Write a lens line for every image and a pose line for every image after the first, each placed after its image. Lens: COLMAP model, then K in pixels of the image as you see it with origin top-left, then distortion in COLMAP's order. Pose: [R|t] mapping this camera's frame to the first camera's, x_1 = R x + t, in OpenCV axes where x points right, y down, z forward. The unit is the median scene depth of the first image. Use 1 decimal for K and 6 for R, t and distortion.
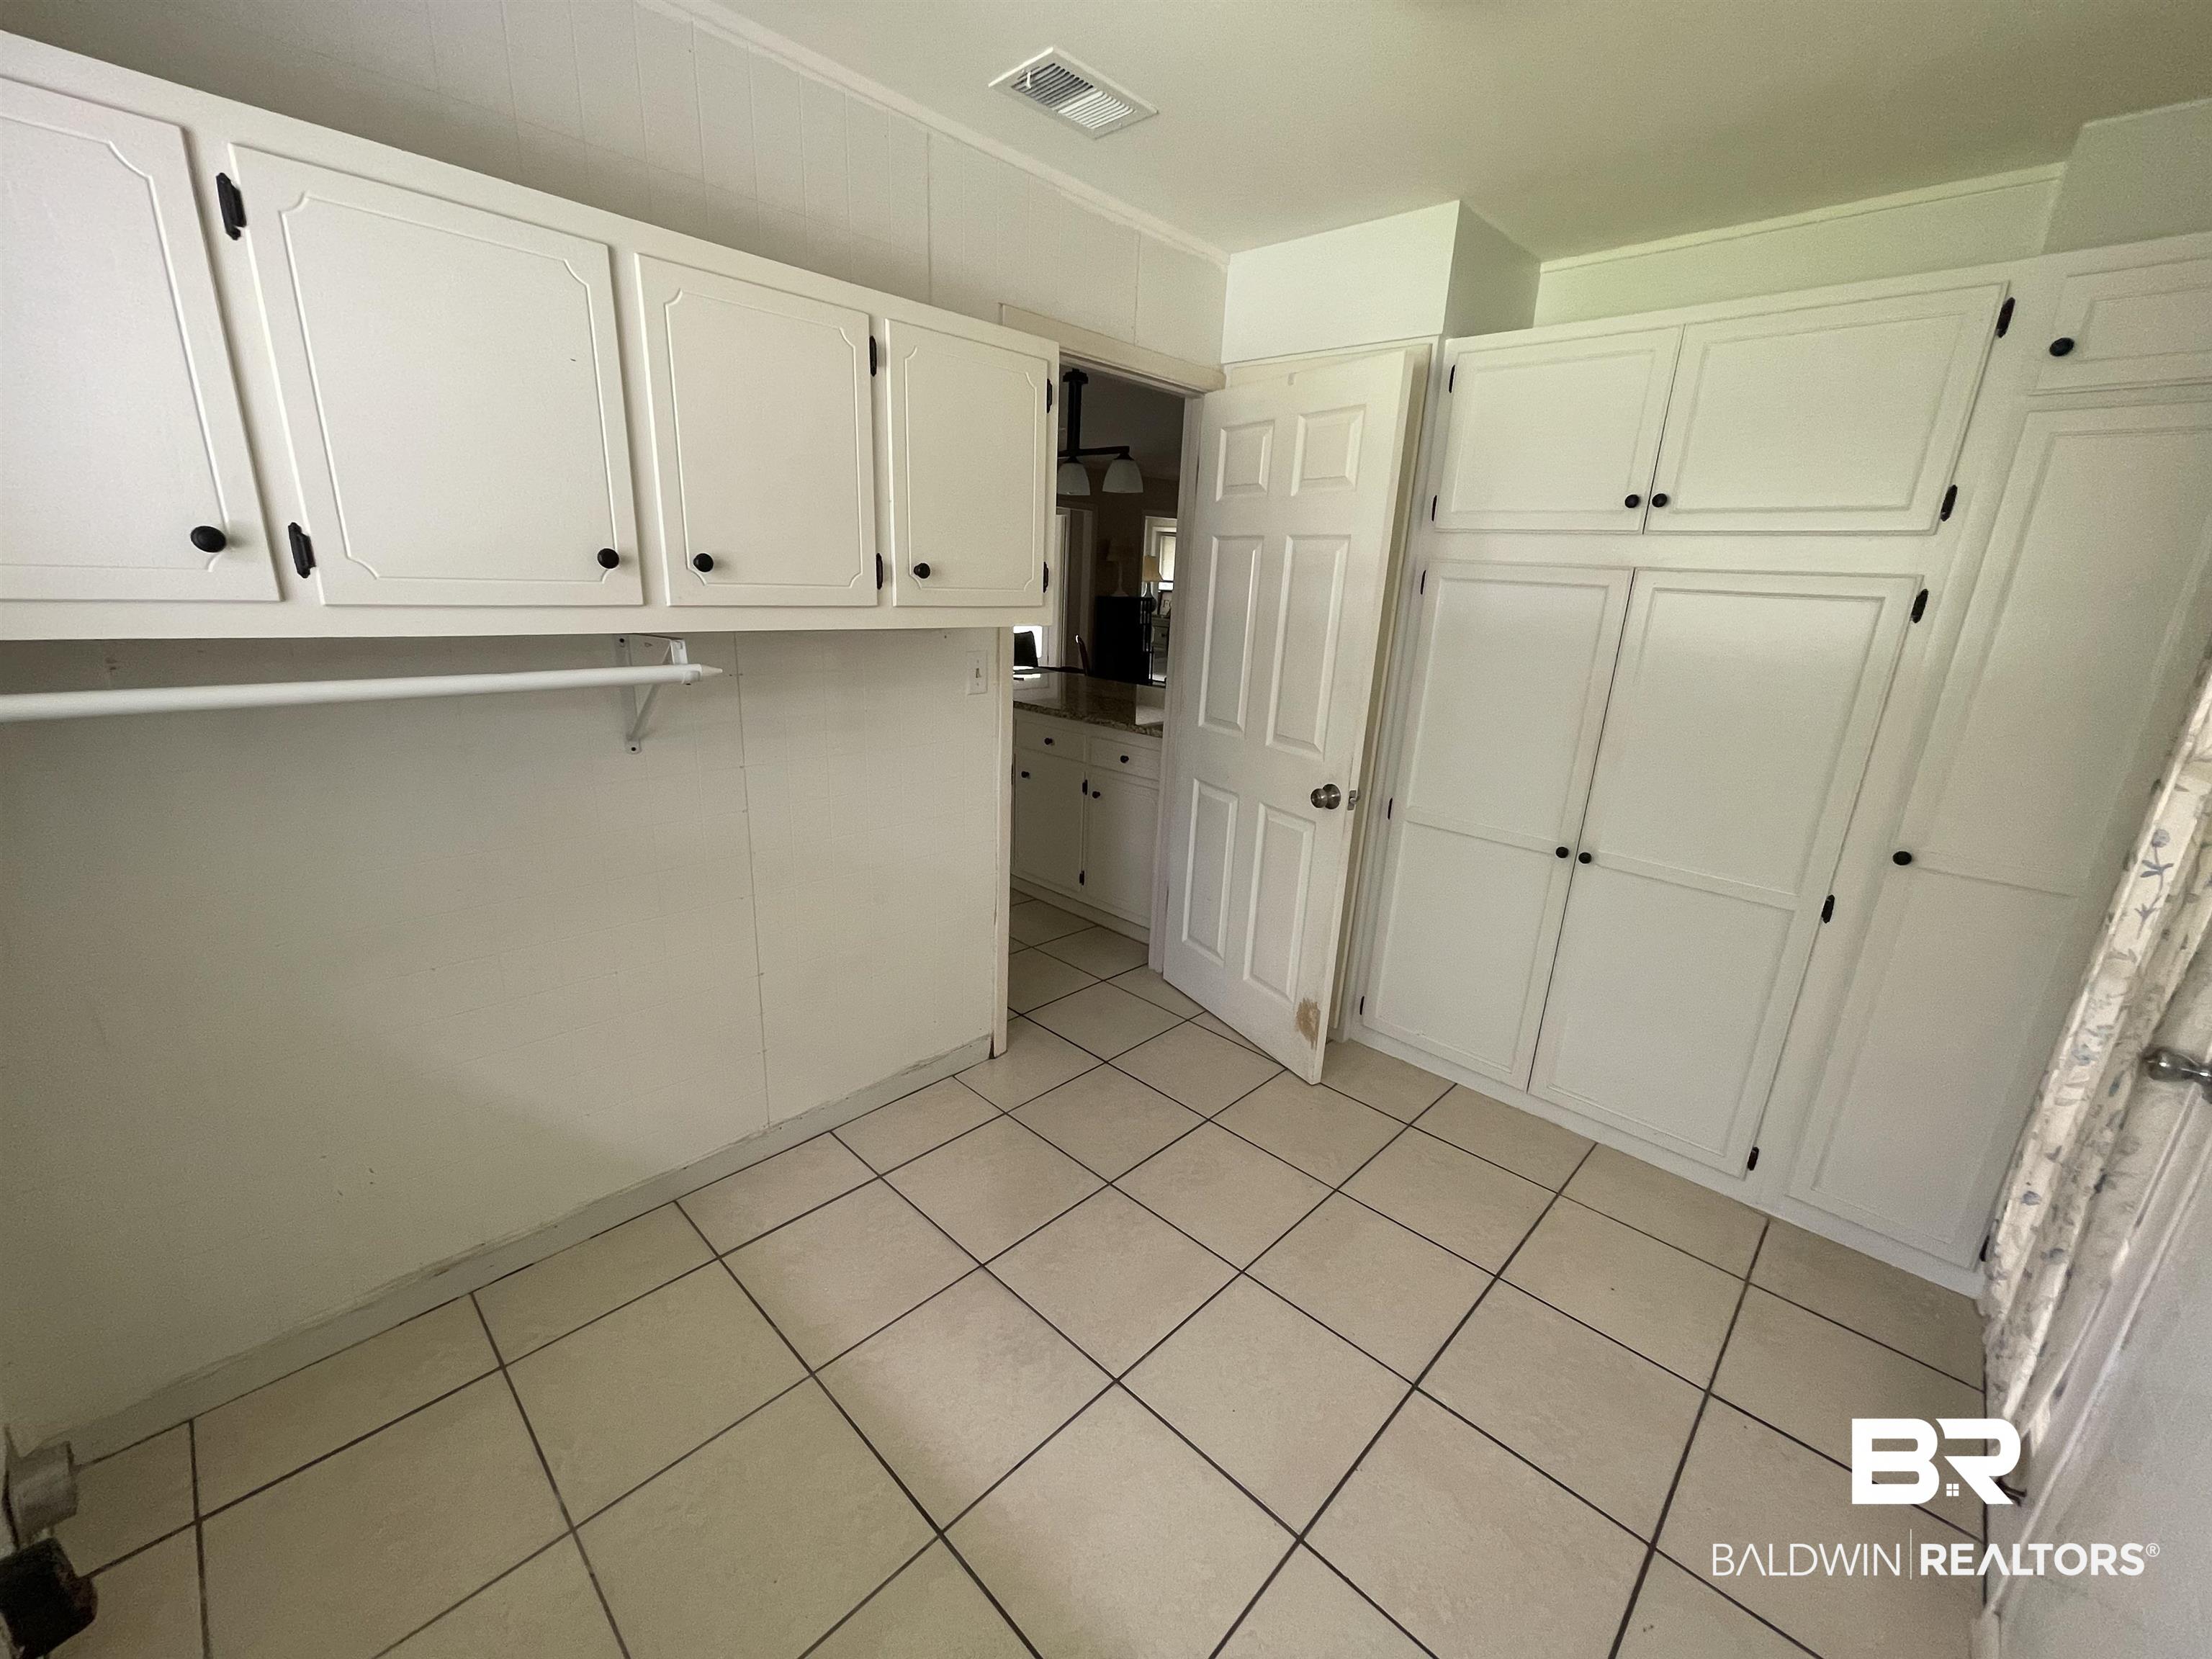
lens RADIAL K [[893.0, 0, 1100.6], [0, 893.0, 826.1], [0, 0, 1]] dist [-0.000430, 0.000924]
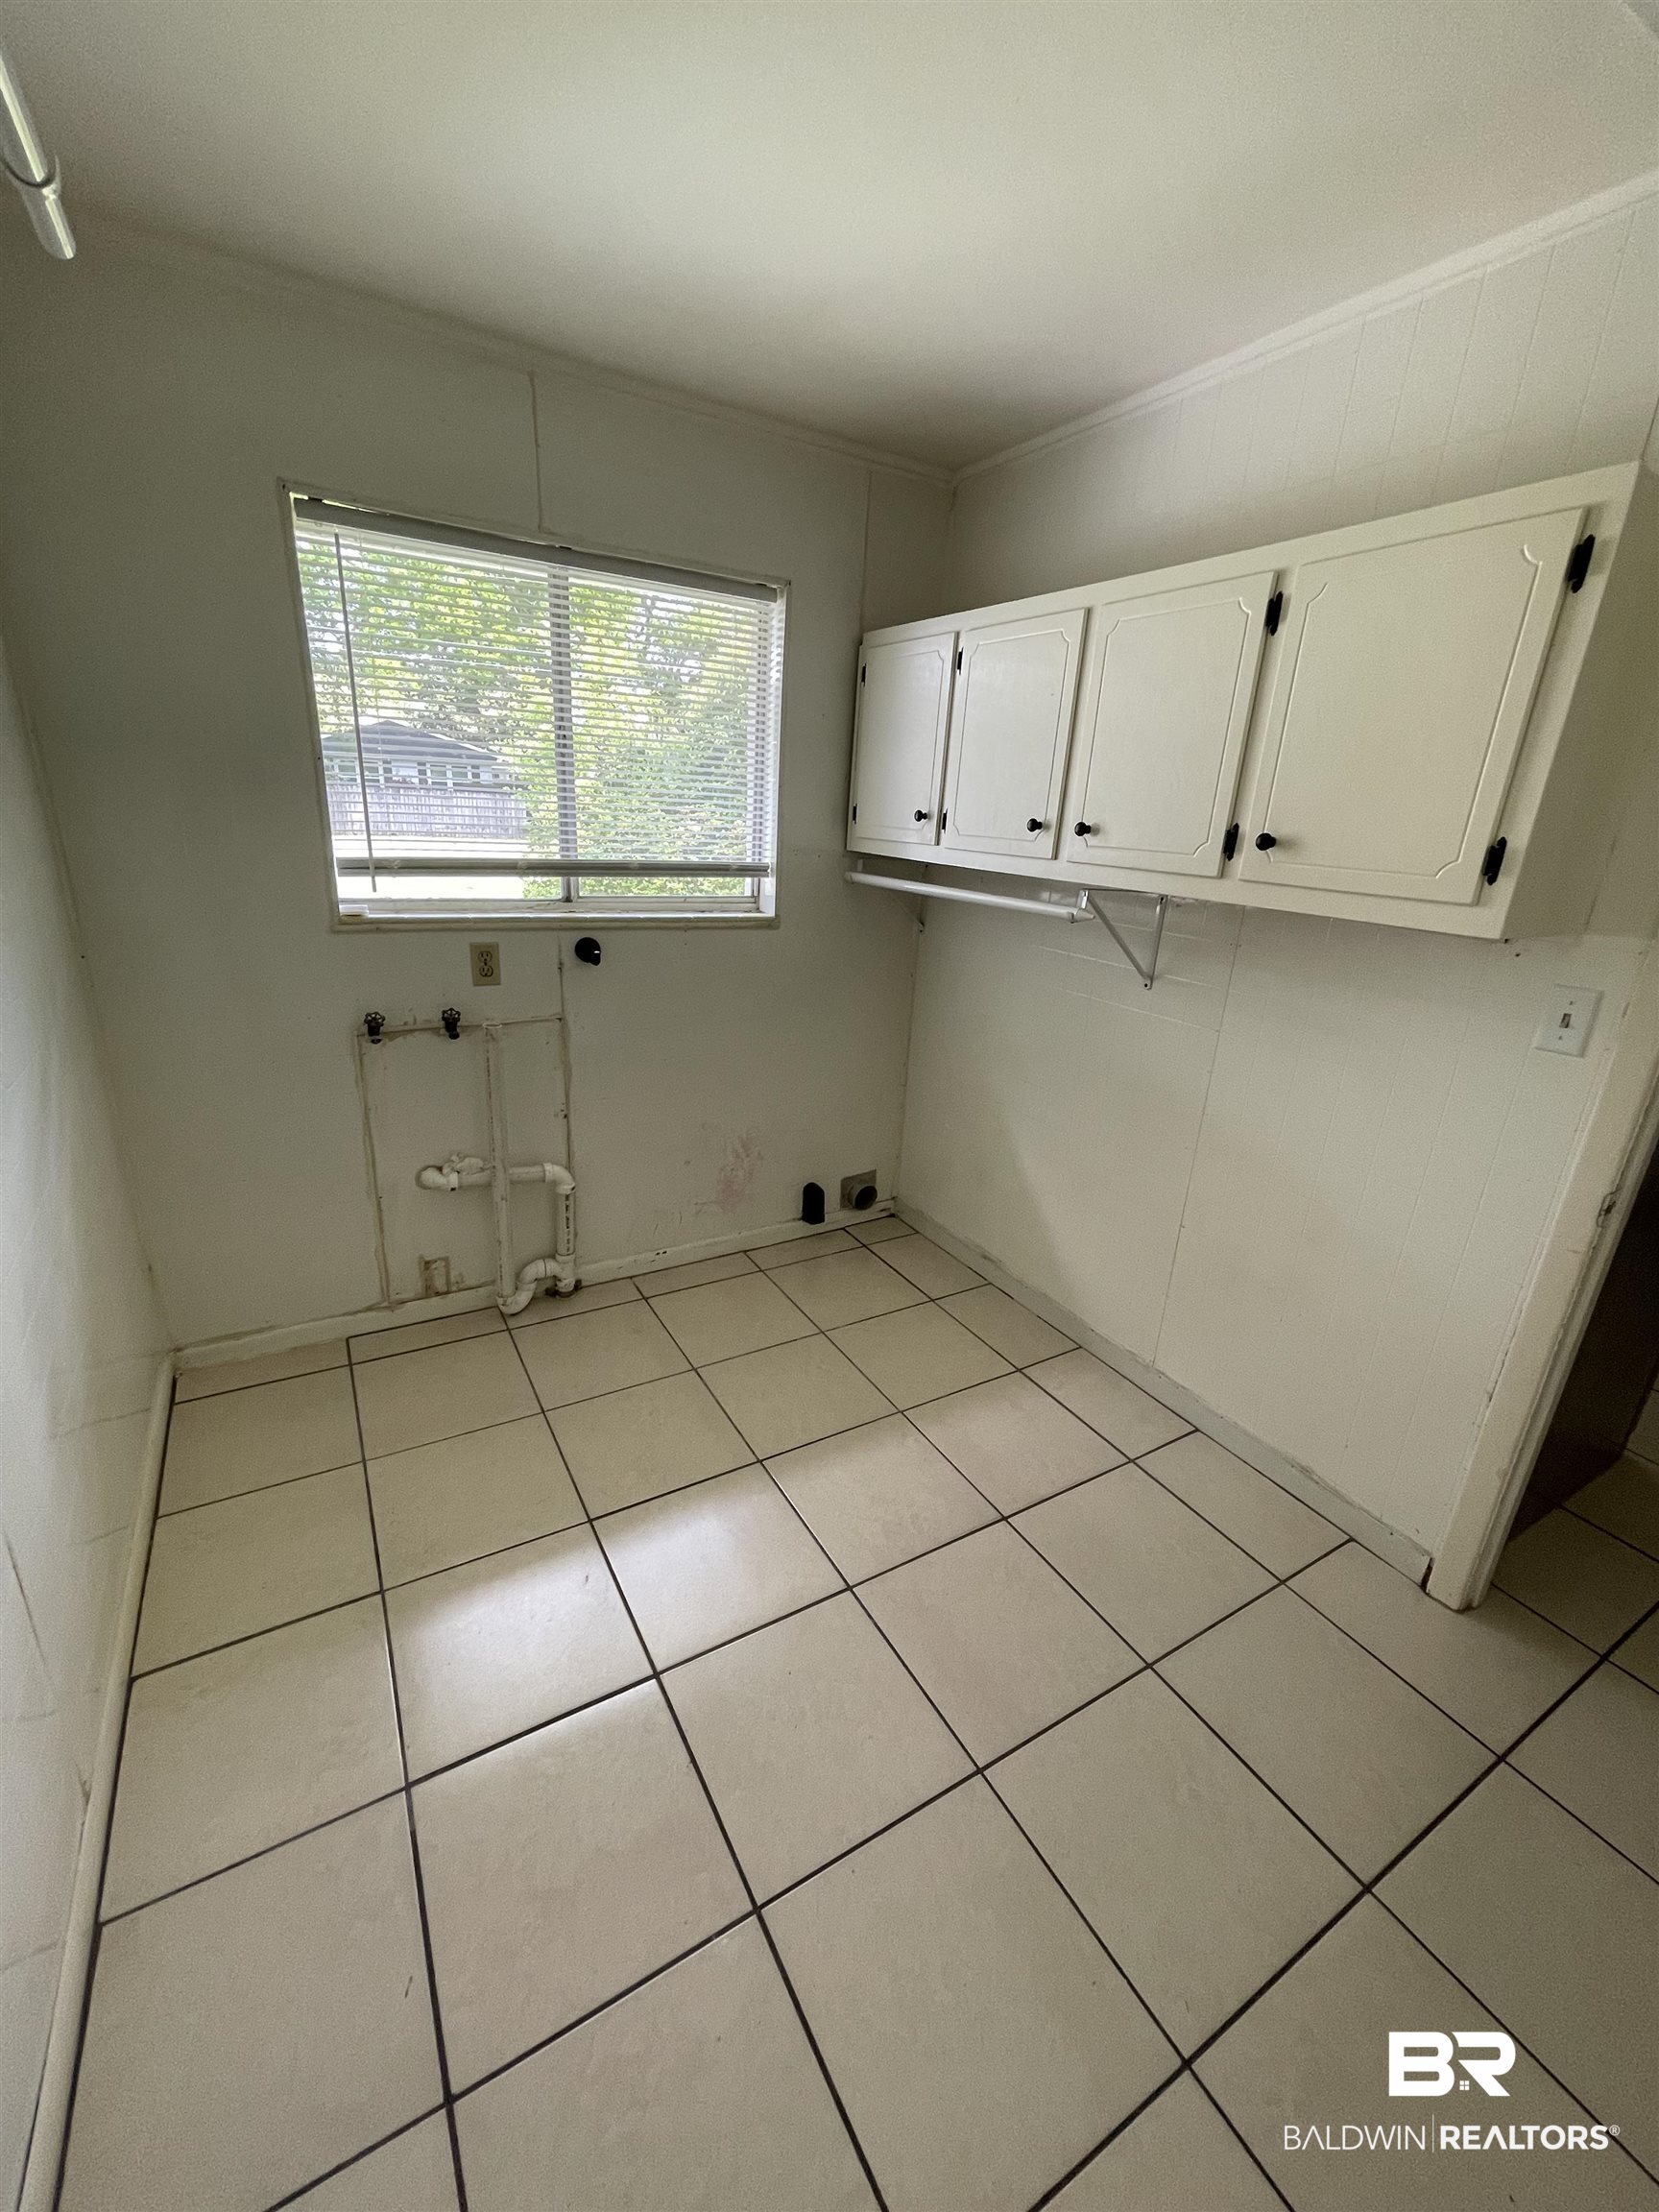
lens RADIAL K [[893.0, 0, 820.4], [0, 893.0, 1090.5], [0, 0, 1]] dist [-0.000430, 0.000924]
pose [[-0.265660, 0.241000, -0.933458, 0.808071], [-0.325856, 0.888818, 0.322212, -0.211053], [0.907327, 0.389772, -0.157592, 0.845271]]
